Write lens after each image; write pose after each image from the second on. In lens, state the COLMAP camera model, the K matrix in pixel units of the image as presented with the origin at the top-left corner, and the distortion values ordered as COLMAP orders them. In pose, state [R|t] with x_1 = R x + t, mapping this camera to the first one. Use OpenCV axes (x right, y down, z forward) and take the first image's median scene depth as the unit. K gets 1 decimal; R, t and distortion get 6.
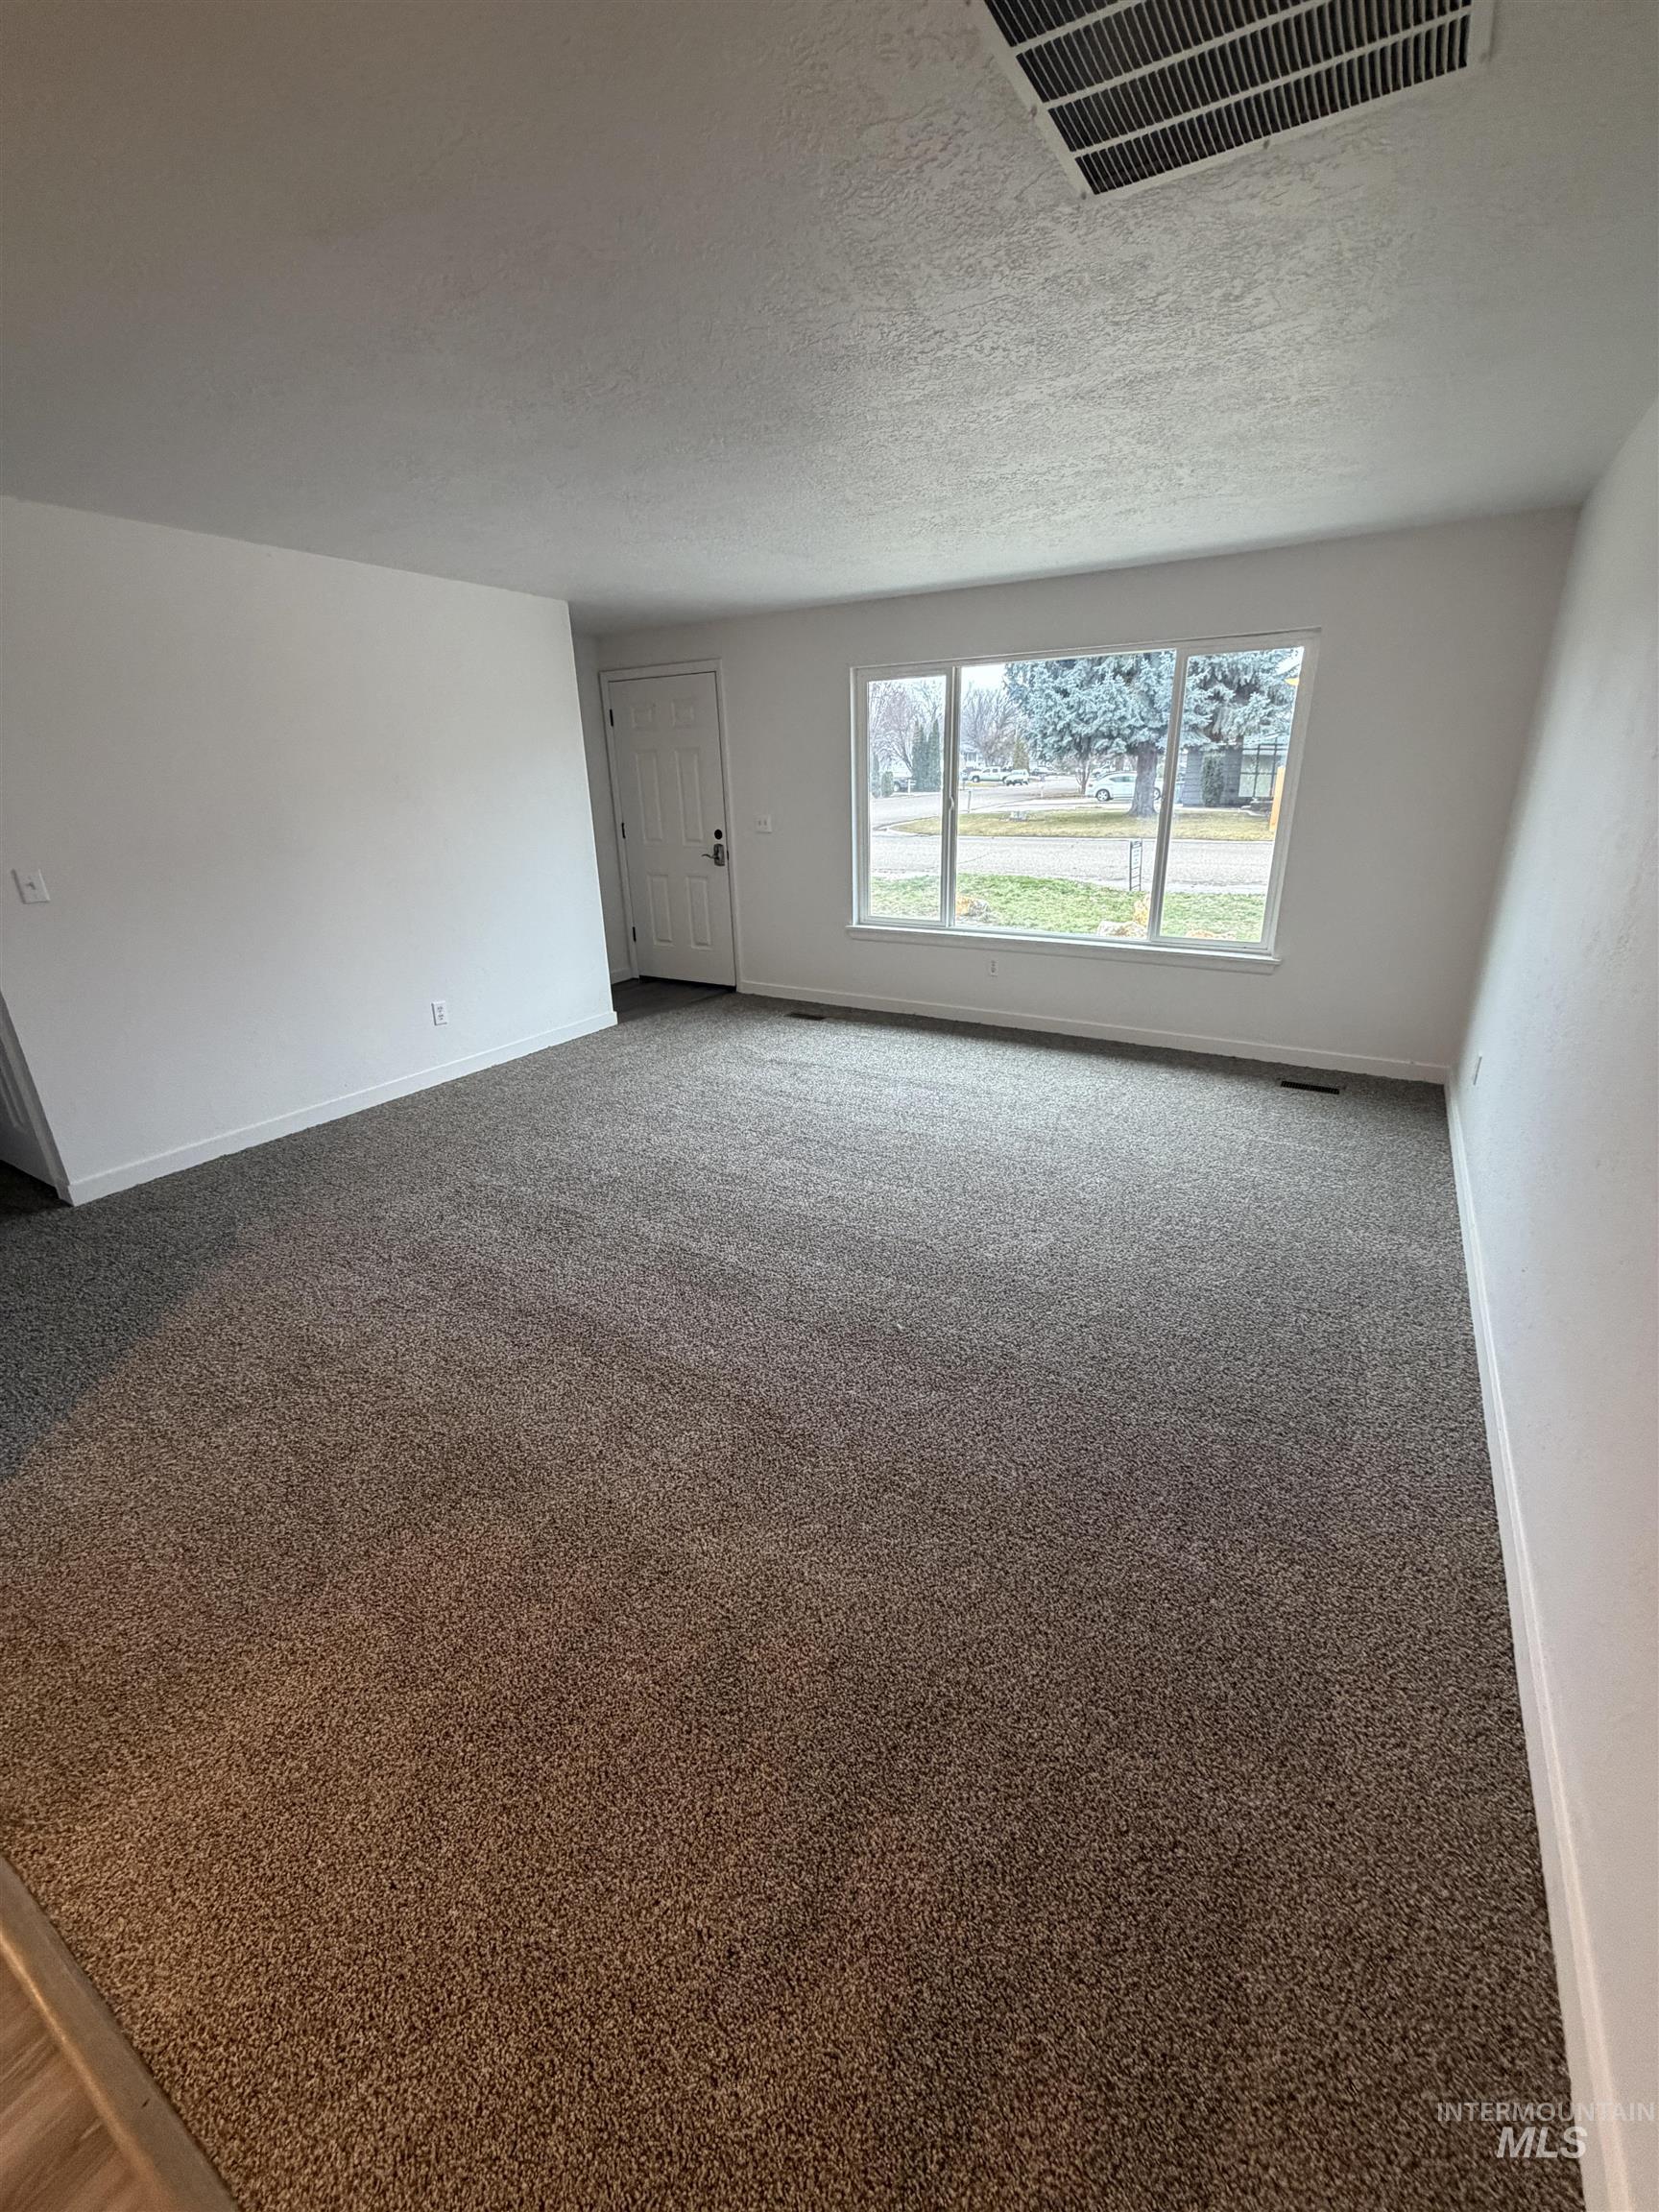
lens RADIAL K [[880.3, 0, 833.0], [0, 880.3, 1102.4], [0, 0, 1]] dist [-0.000475, -0.000005]
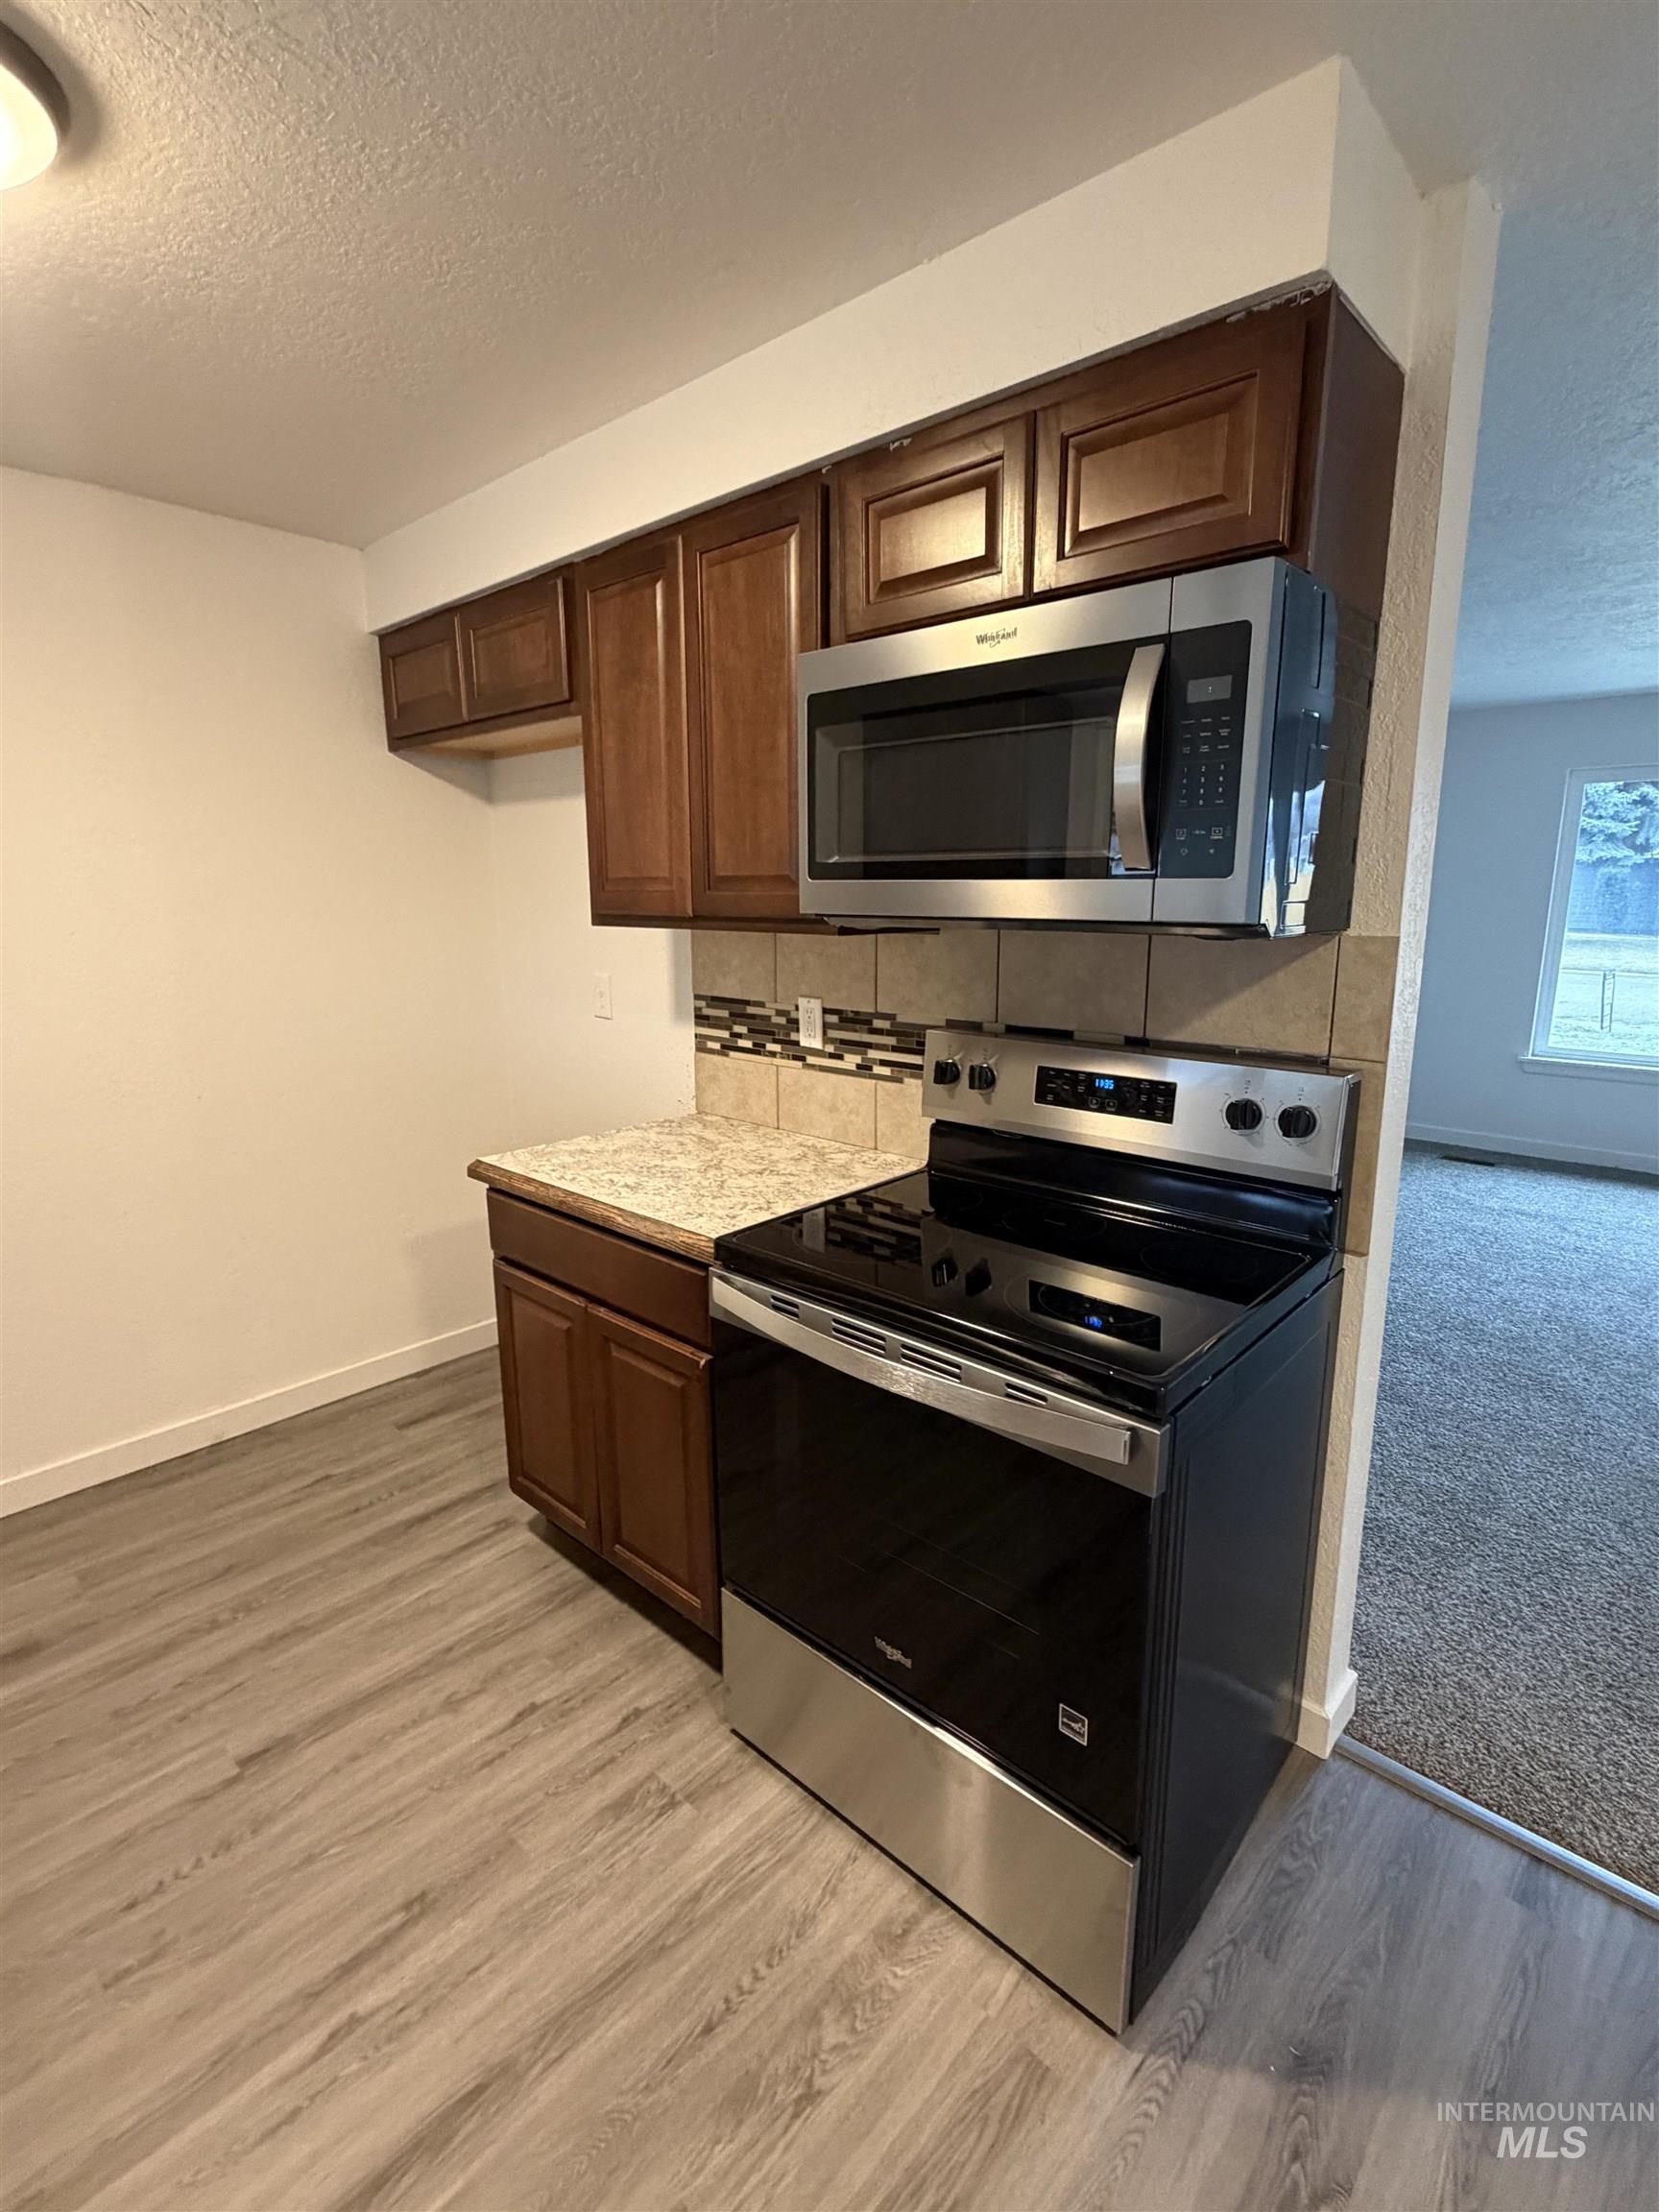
lens RADIAL K [[1041.1, 0, 818.5], [0, 1041.1, 1097.3], [0, 0, 1]] dist [-0.003461, 0.000610]
pose [[0.978985, 0.054460, -0.196526, -2.025352], [-0.084086, 0.985747, -0.145710, 0.180824], [0.185789, 0.159173, 0.969611, -0.394604]]
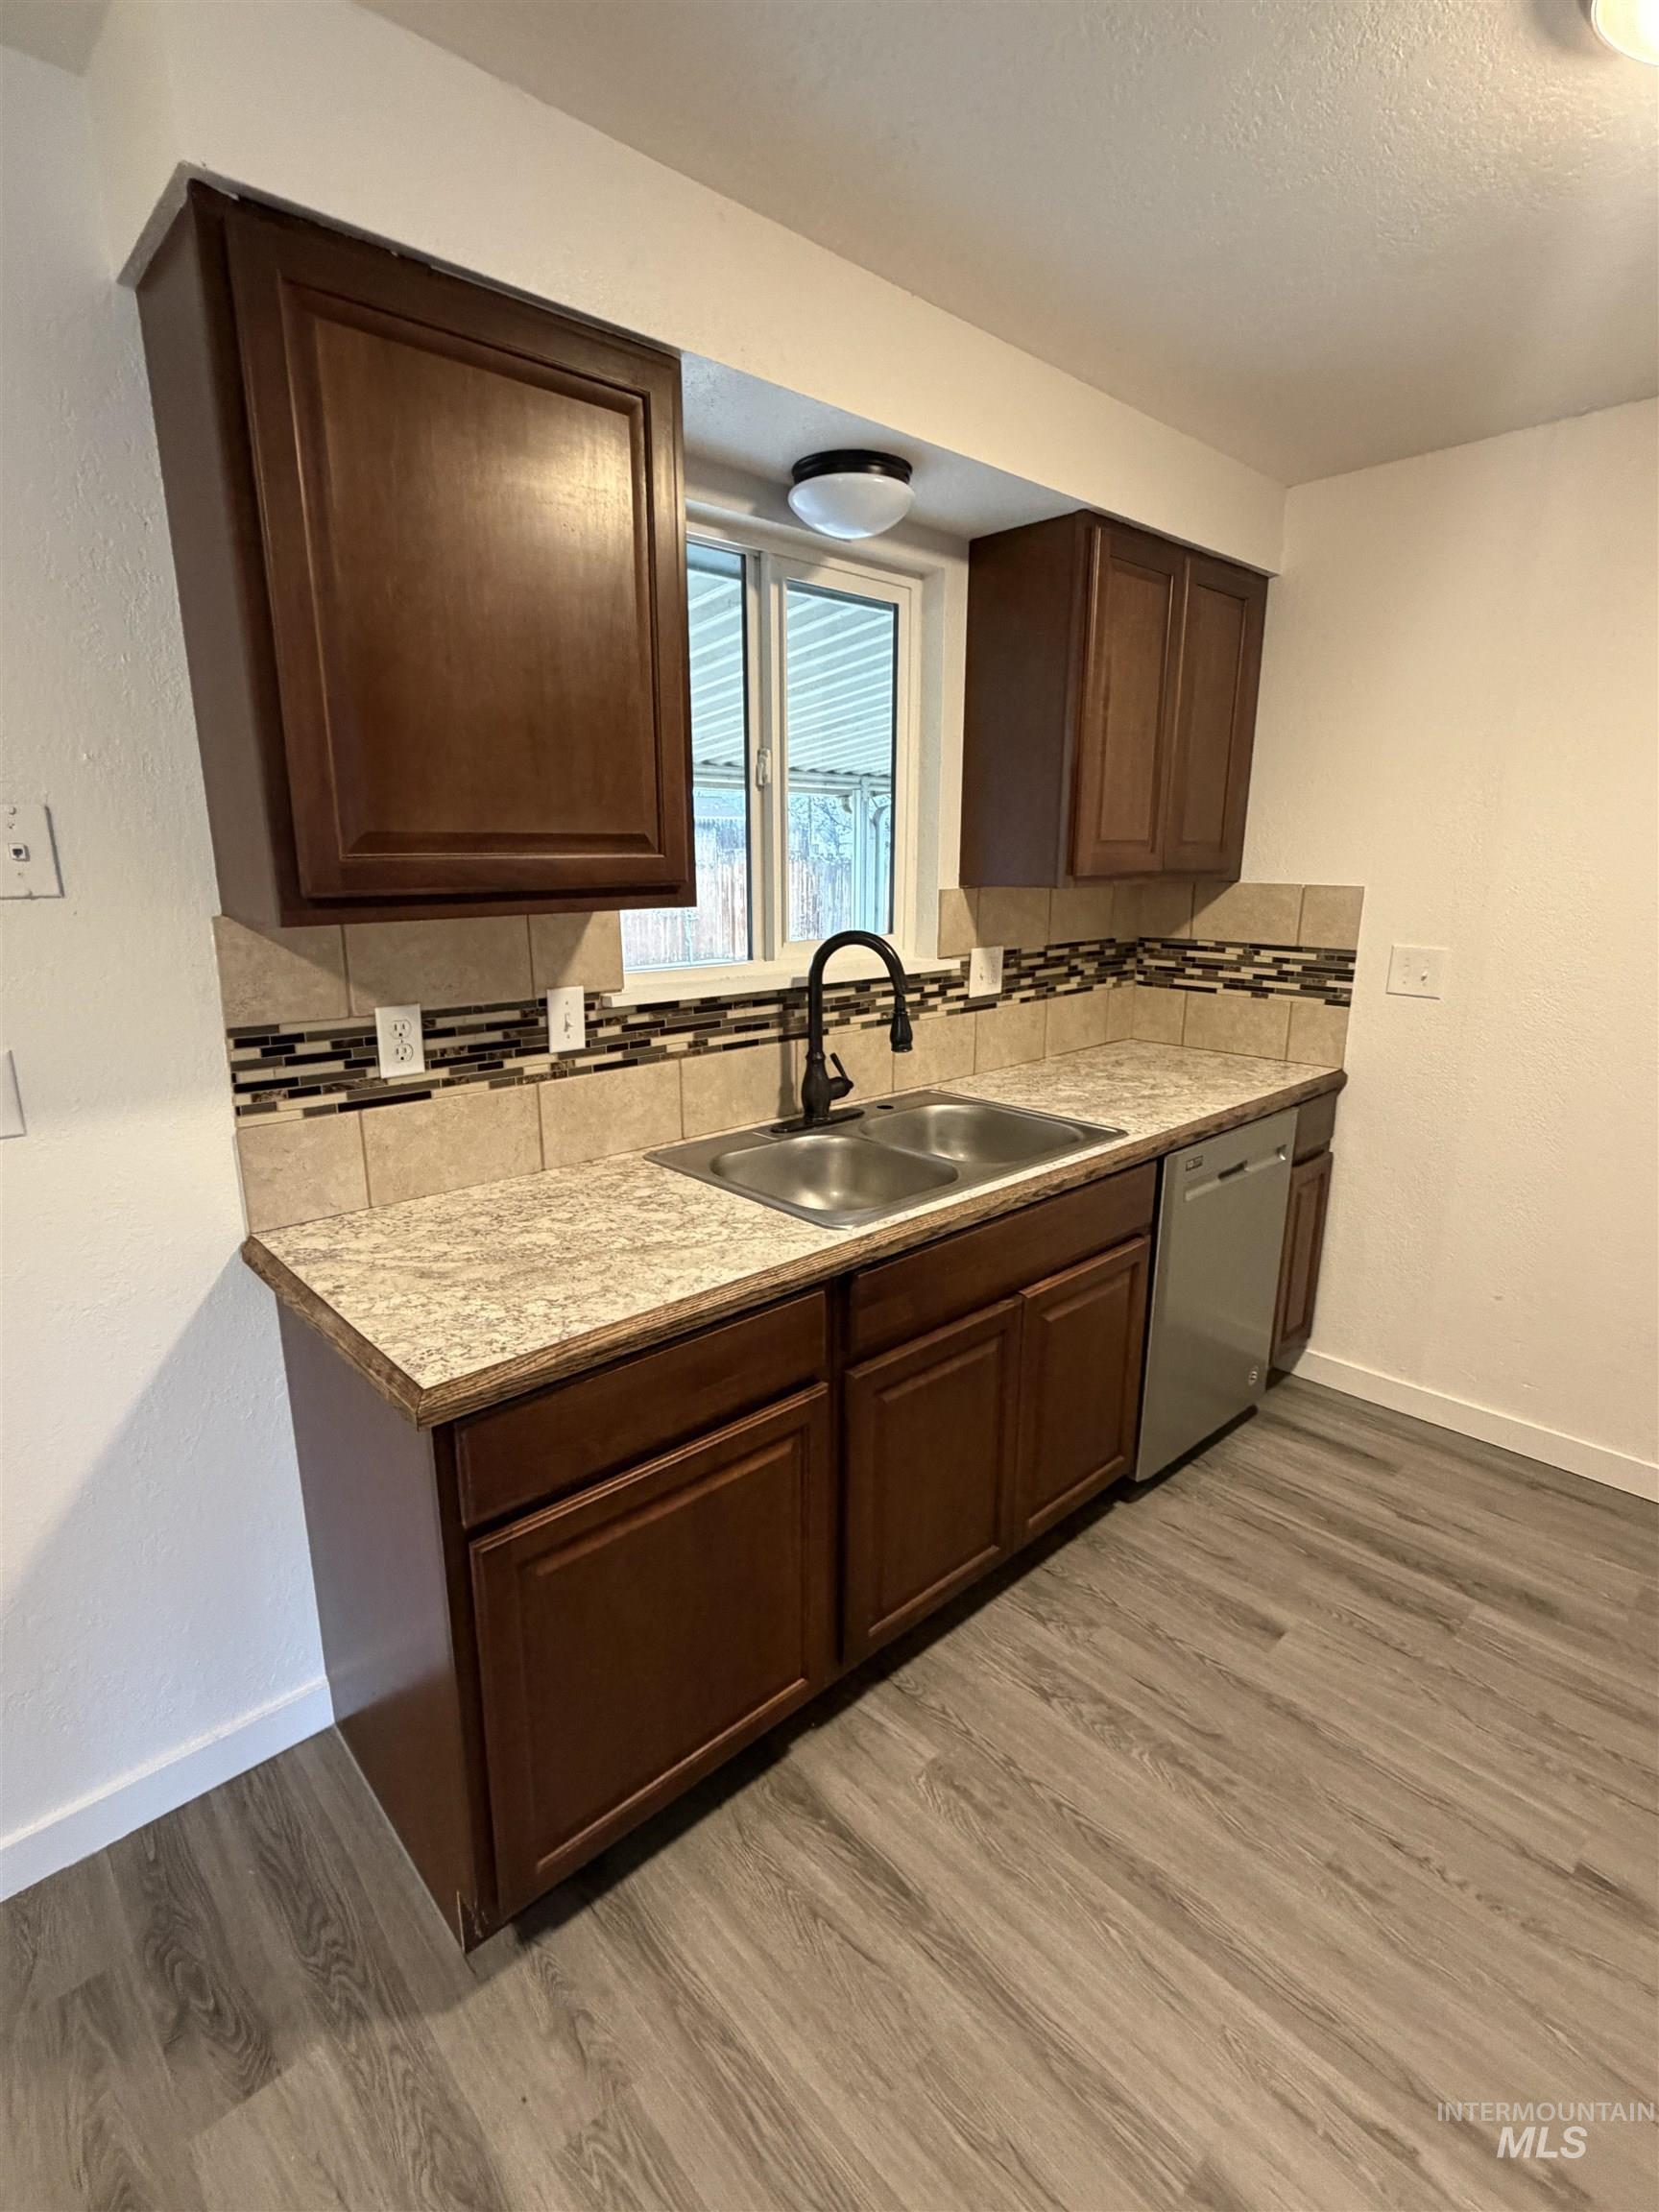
lens RADIAL K [[1041.1, 0, 823.7], [0, 1041.1, 1103.9], [0, 0, 1]] dist [-0.003461, 0.000610]
pose [[-0.270872, 0.251001, -0.929315, -1.875193], [-0.336398, 0.879856, 0.335694, 0.031589], [0.901923, 0.403550, -0.153893, 0.027030]]
